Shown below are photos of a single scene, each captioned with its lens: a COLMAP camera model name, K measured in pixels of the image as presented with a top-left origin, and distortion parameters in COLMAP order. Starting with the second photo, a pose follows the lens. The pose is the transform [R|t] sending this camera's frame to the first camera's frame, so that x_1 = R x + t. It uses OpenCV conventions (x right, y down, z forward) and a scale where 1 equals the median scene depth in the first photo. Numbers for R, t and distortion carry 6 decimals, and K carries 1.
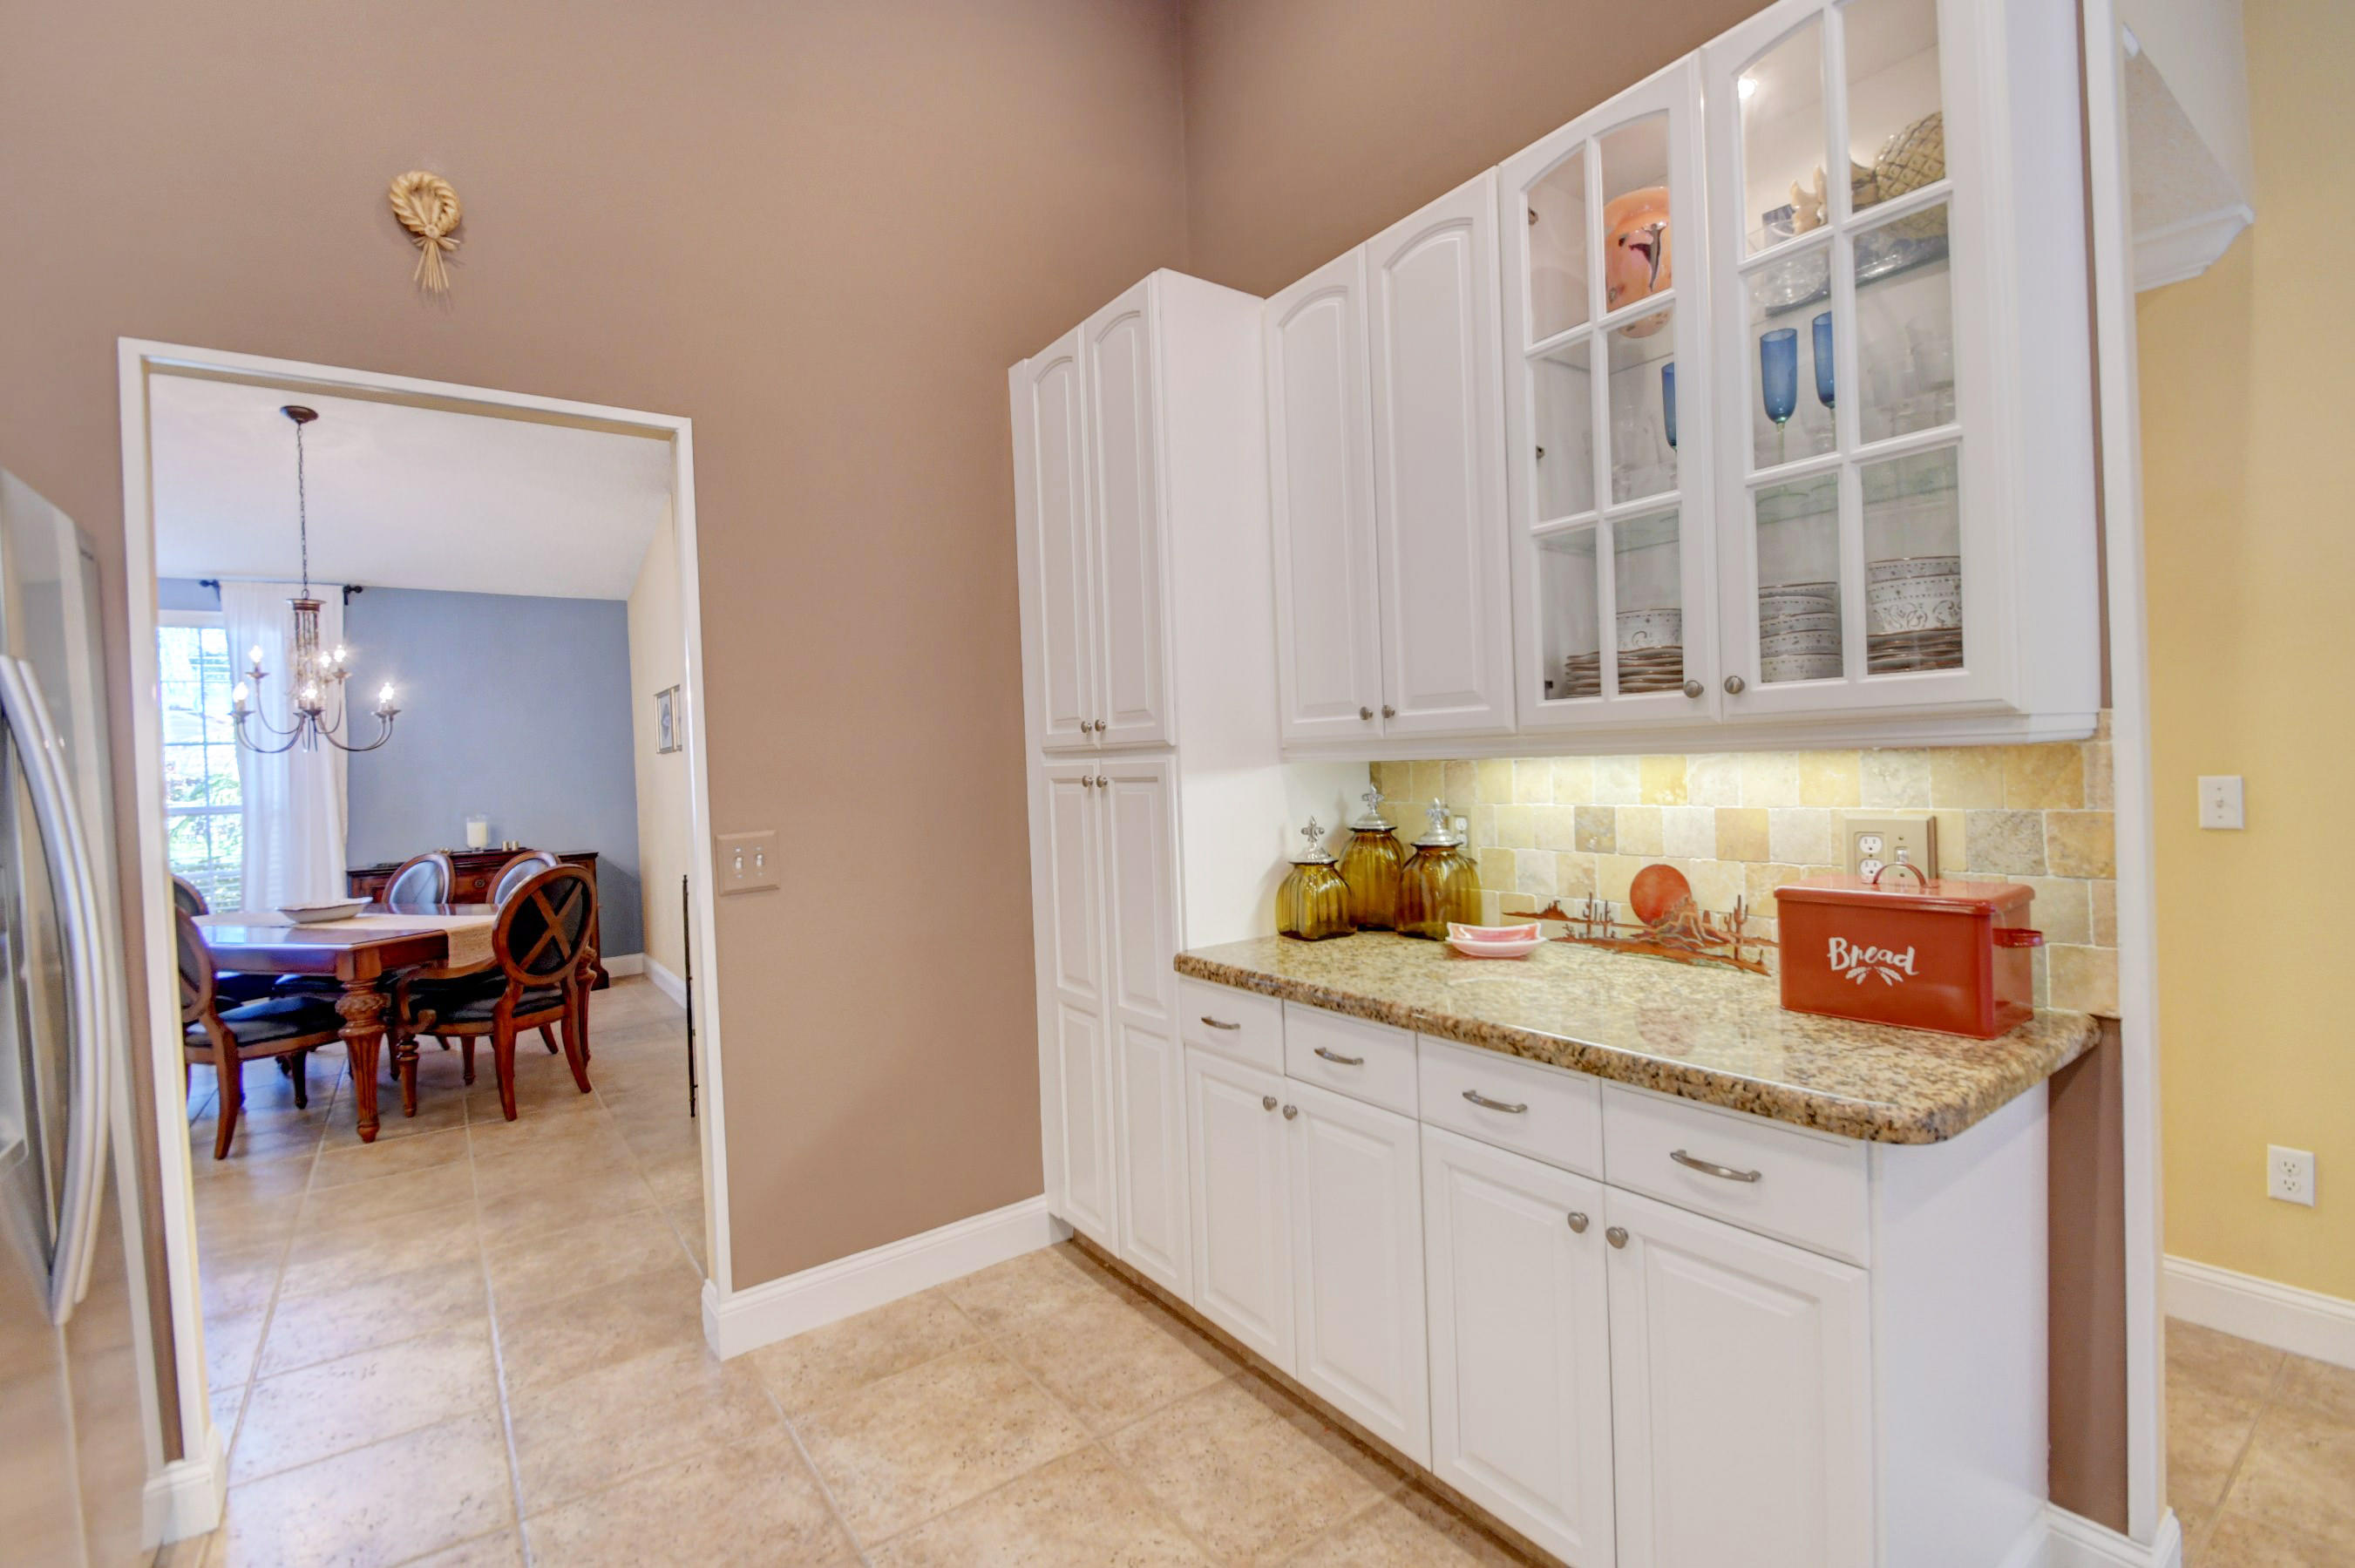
lens RADIAL K [[1039.4, 0, 1188.0], [0, 1039.4, 771.0], [0, 0, 1]] dist [0.003373, -0.008300]
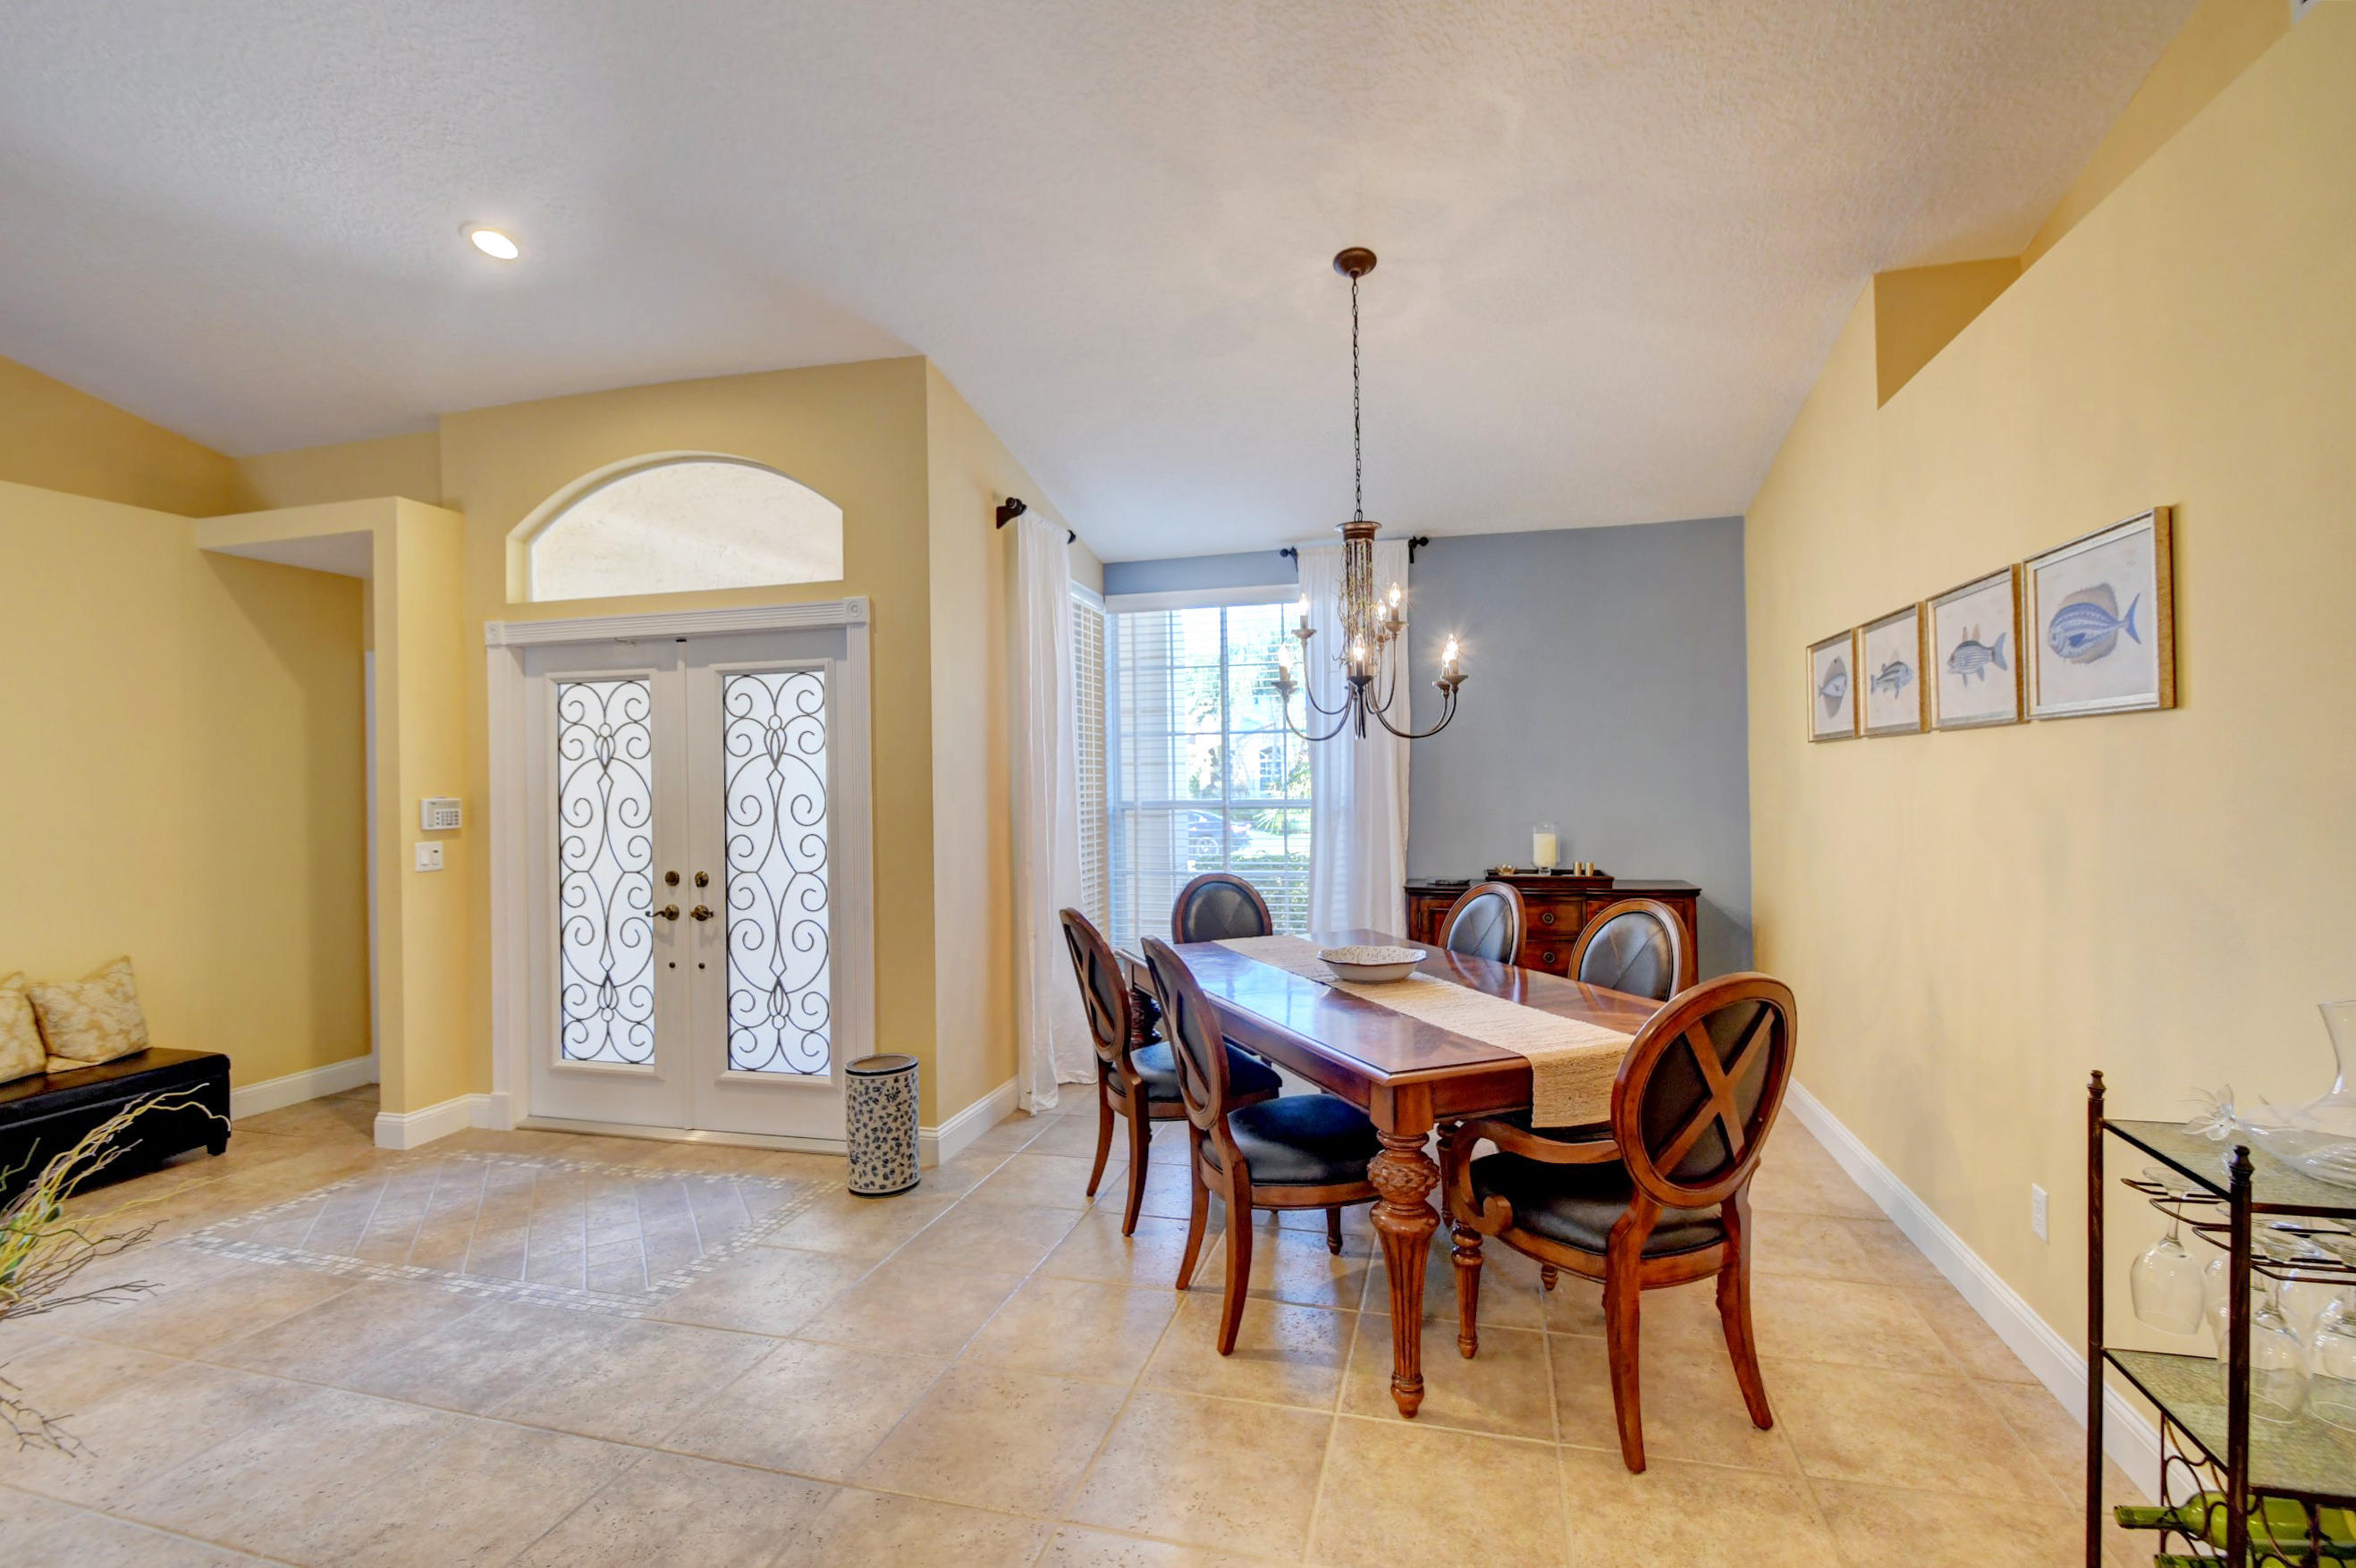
lens RADIAL K [[1039.8, 0, 1184.8], [0, 1039.8, 772.2], [0, 0, 1]] dist [0.003373, -0.008300]
pose [[0.617387, 0.023731, -0.786302, -0.363388], [-0.015383, 0.999718, 0.018094, -0.006849], [0.786509, 0.000925, 0.617578, 0.471374]]
